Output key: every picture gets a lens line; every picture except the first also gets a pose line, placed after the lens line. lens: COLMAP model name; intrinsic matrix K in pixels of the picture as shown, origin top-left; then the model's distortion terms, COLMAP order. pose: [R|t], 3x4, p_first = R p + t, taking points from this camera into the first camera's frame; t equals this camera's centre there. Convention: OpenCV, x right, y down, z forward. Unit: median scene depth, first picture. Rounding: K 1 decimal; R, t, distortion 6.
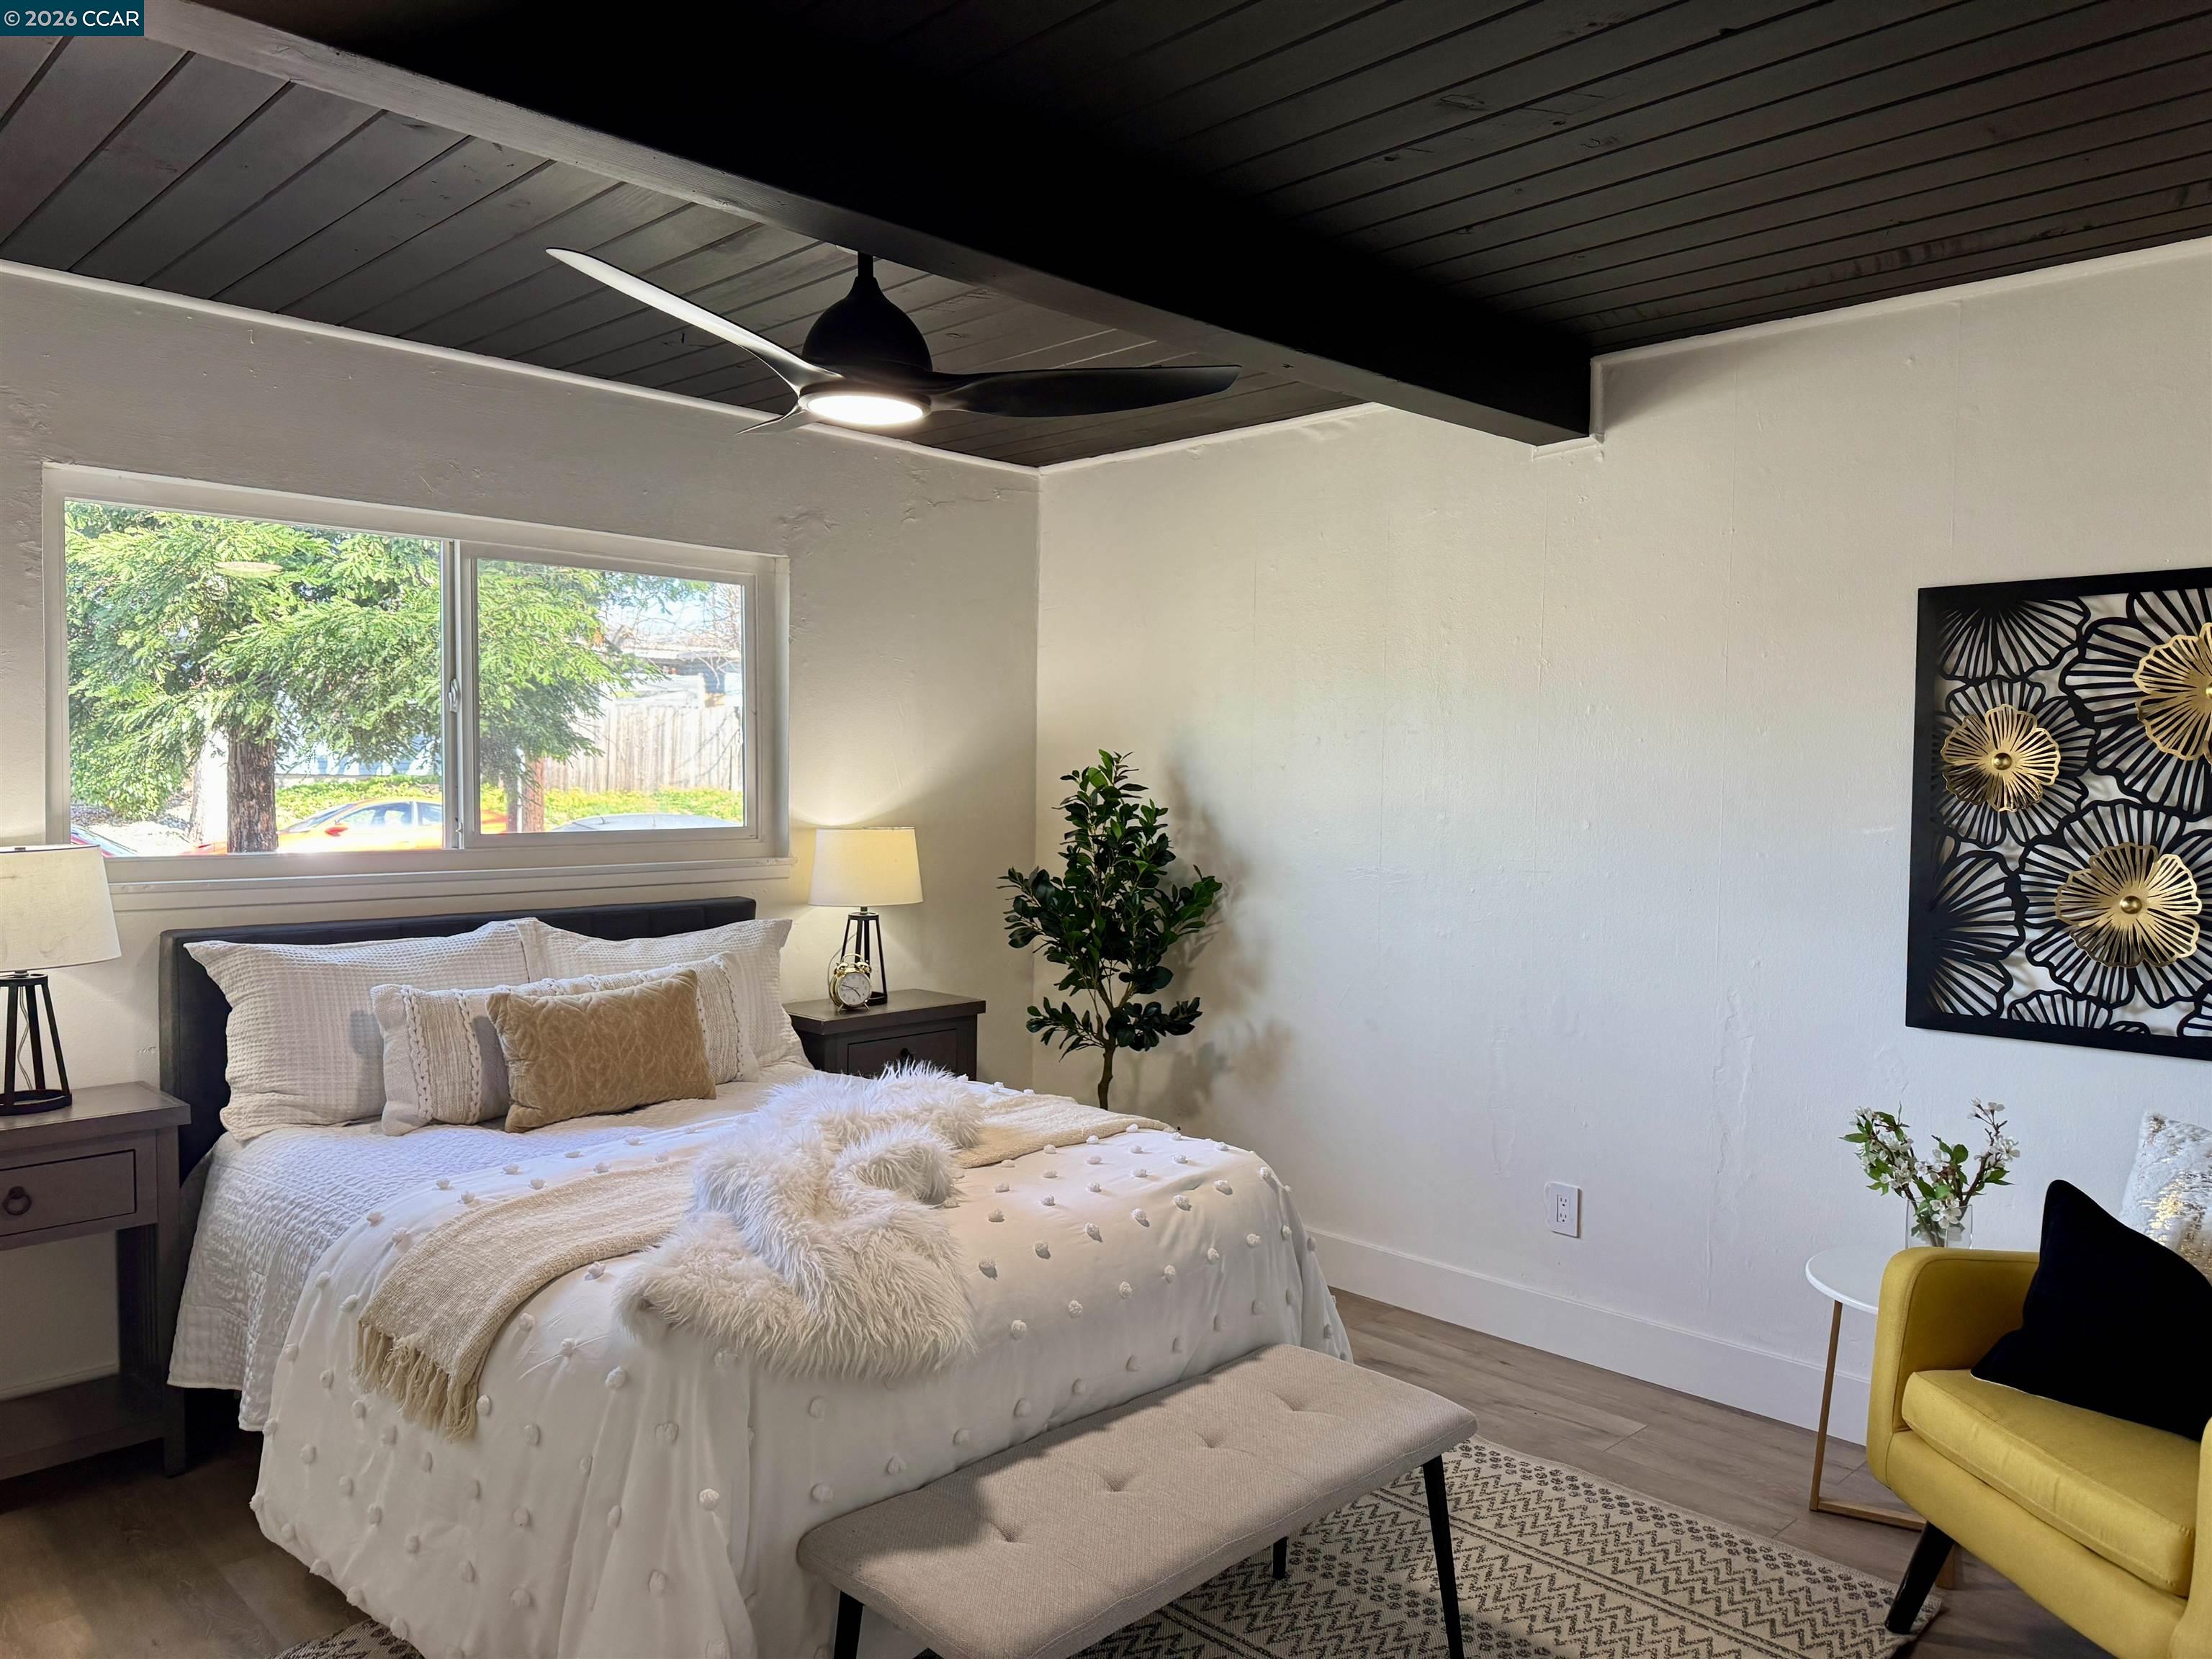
lens RADIAL K [[1562.9, 0, 1110.4], [0, 1562.9, 820.4], [0, 0, 1]] dist [0.013889, -0.012789]
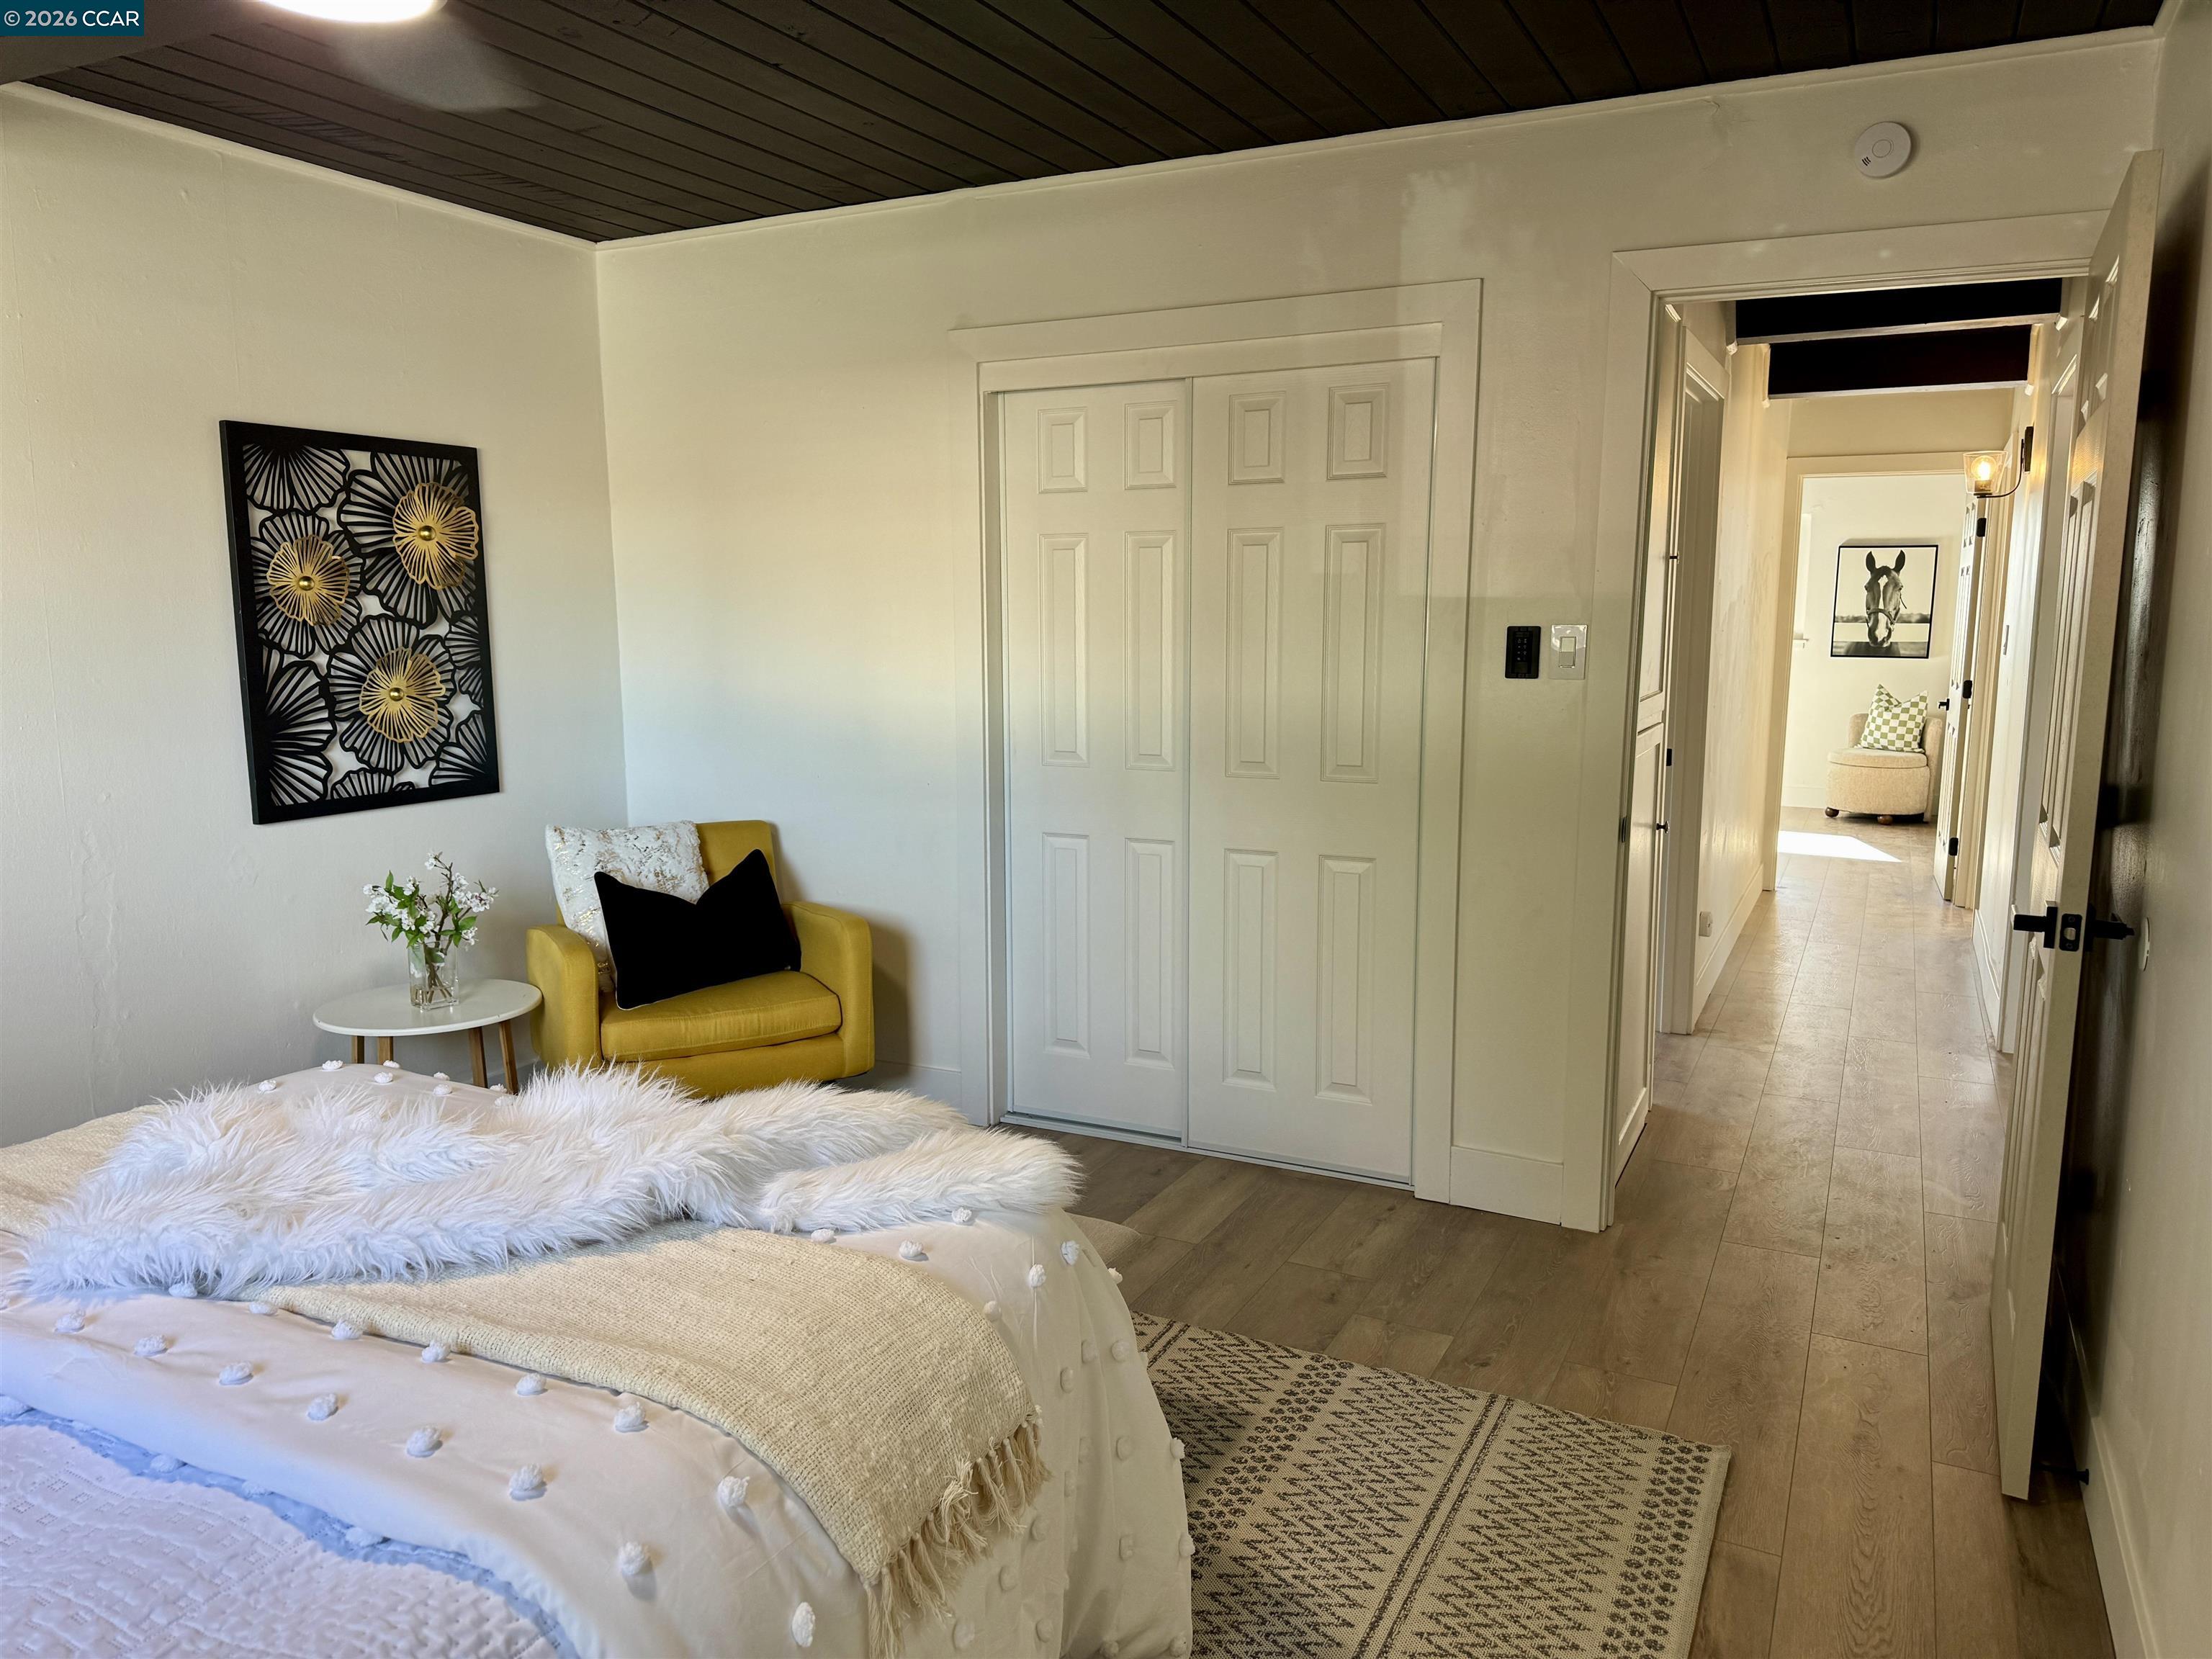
lens RADIAL K [[1562.9, 0, 1109.3], [0, 1562.9, 840.8], [0, 0, 1]] dist [0.013889, -0.012789]
pose [[-0.316396, -0.152202, 0.936338, -0.763700], [0.025901, 0.985291, 0.168911, -0.030875], [-0.948274, 0.077695, -0.307800, 0.814634]]
